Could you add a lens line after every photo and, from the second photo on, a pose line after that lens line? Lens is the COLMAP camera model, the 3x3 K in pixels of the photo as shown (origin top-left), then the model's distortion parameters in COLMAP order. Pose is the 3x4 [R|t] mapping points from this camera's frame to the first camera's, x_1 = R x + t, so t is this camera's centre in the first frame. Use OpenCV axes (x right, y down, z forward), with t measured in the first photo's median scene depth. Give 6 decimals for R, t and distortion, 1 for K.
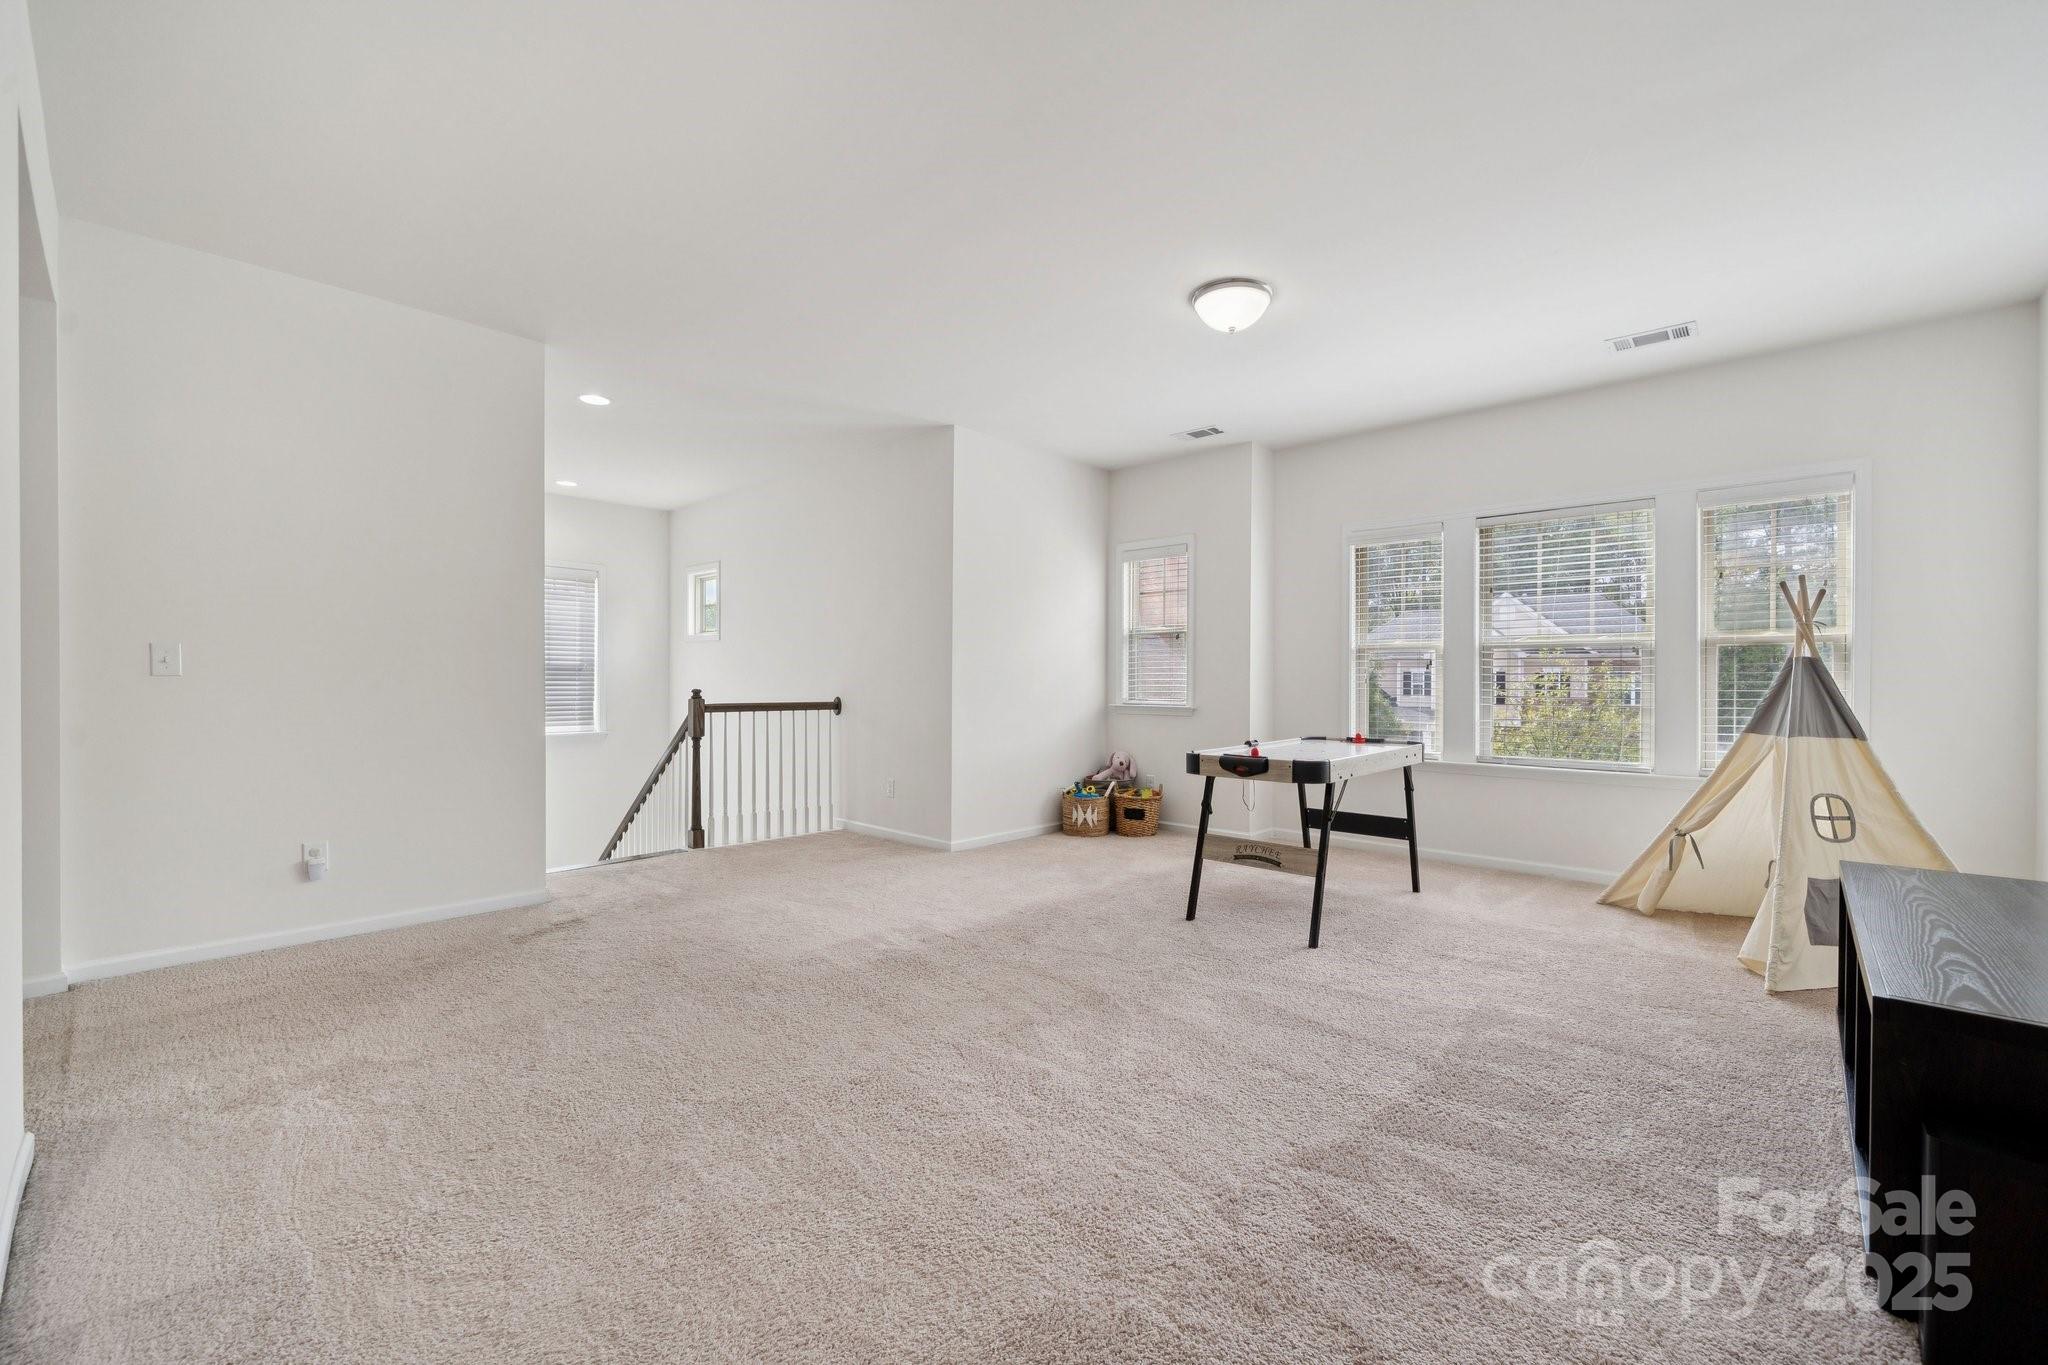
lens RADIAL K [[839.0, 0, 1024.5], [0, 839.0, 678.6], [0, 0, 1]] dist [0.000631, -0.000381]
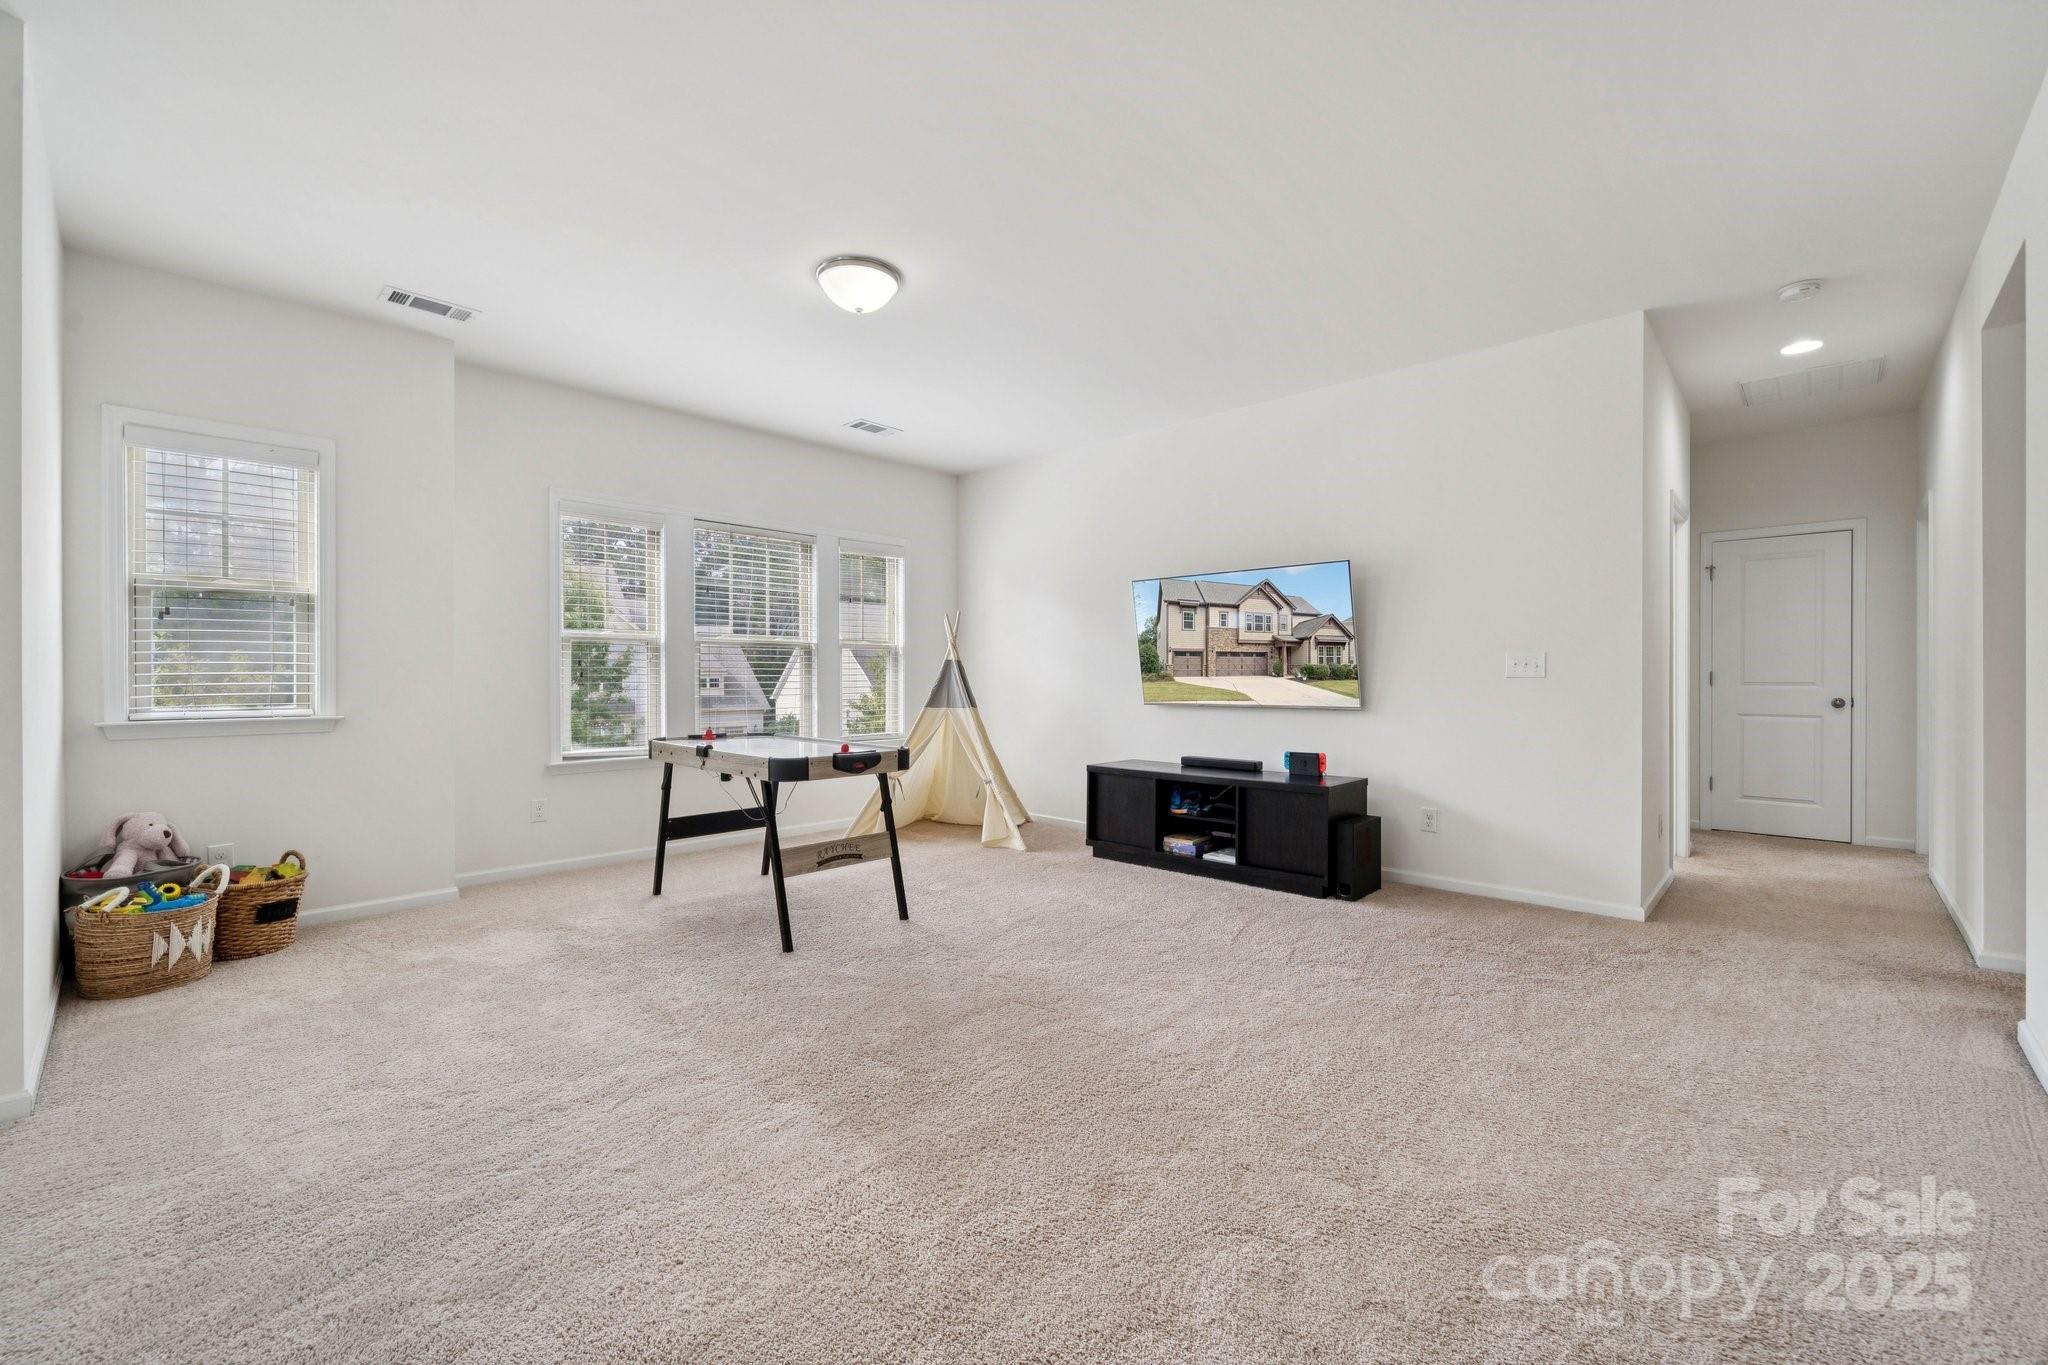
lens RADIAL K [[869.4, 0, 1028.7], [0, 869.4, 677.9], [0, 0, 1]] dist [0.003315, 0.000184]
pose [[-0.012912, -0.006976, 0.999892, -0.687168], [-0.002246, 0.999973, 0.006948, -0.001758], [-0.999914, -0.002156, -0.012927, 0.744348]]
